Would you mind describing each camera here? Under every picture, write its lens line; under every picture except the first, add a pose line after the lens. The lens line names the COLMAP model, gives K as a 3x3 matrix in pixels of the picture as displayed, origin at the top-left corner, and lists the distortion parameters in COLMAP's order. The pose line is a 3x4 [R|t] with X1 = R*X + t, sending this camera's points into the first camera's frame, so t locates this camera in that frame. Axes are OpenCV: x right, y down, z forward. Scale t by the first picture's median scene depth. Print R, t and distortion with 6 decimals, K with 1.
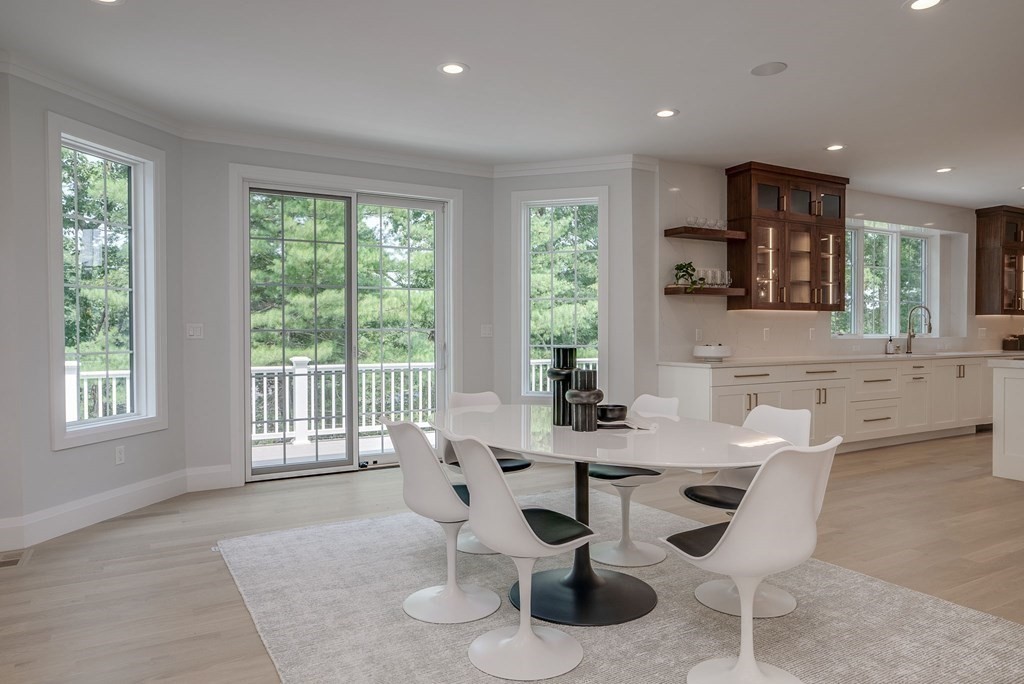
lens RADIAL K [[604.2, 0, 521.0], [0, 604.2, 324.6], [0, 0, 1]] dist [-0.010457, 0.000601]
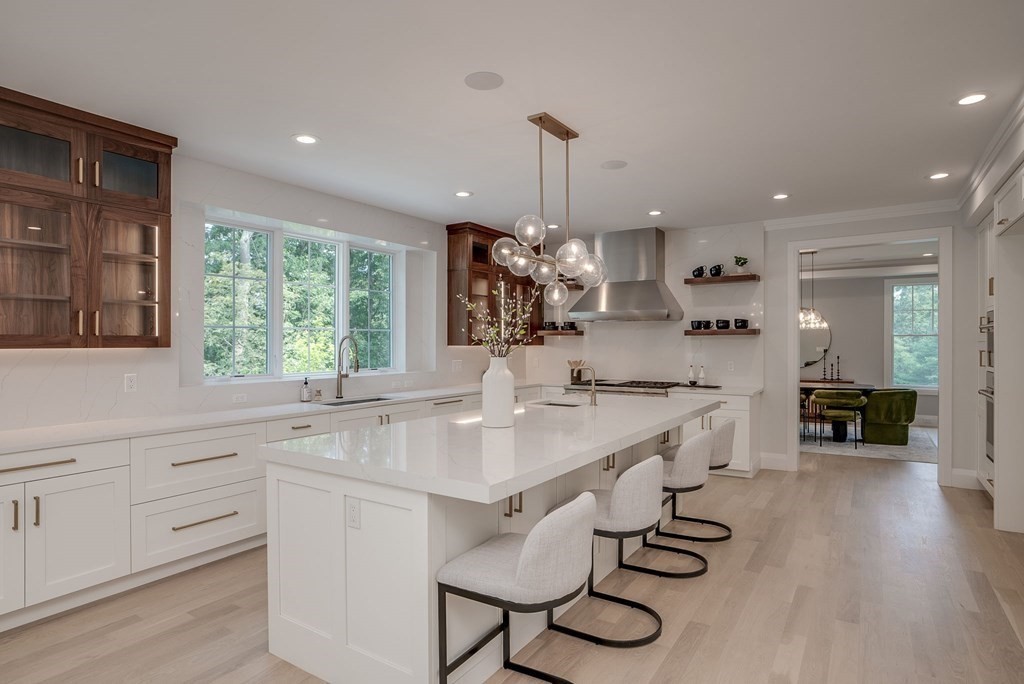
lens RADIAL K [[549.1, 0, 509.4], [0, 549.1, 347.9], [0, 0, 1]] dist [-0.030390, 0.000306]
pose [[0.870276, -0.016515, 0.492287, 0.542567], [0.015879, 0.999859, 0.005471, -0.019367], [-0.492308, 0.003056, 0.870416, 0.320736]]
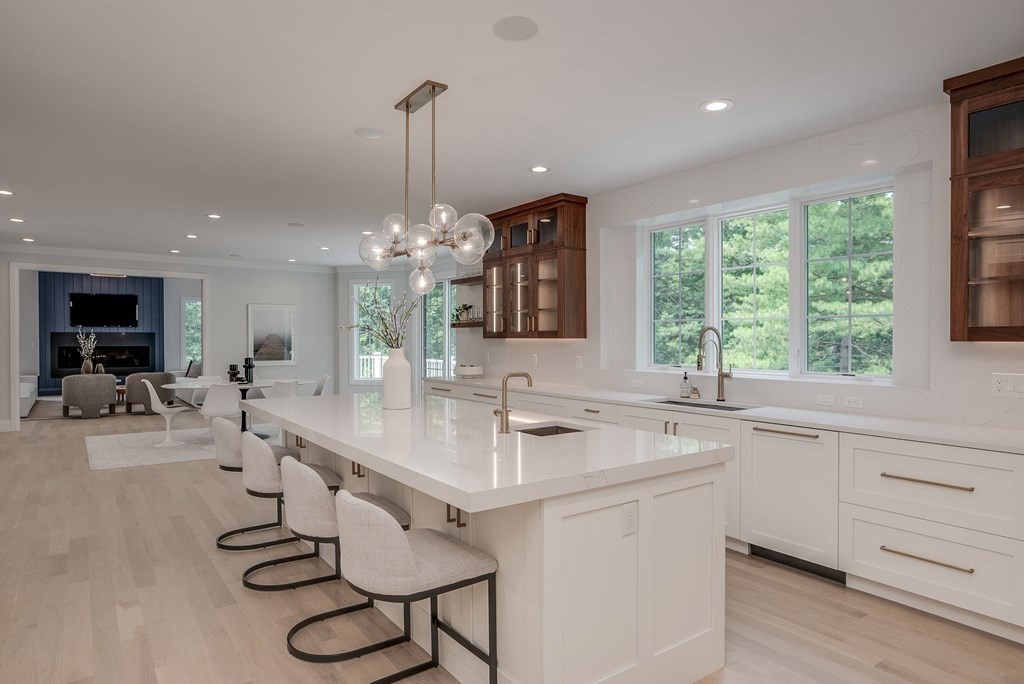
lens RADIAL K [[604.2, 0, 514.1], [0, 604.2, 337.8], [0, 0, 1]] dist [-0.010457, 0.000601]
pose [[0.150840, -0.010784, -0.988499, 1.475612], [-0.009553, 0.999878, -0.012366, -0.010770], [0.988512, 0.011308, 0.150719, 0.813994]]
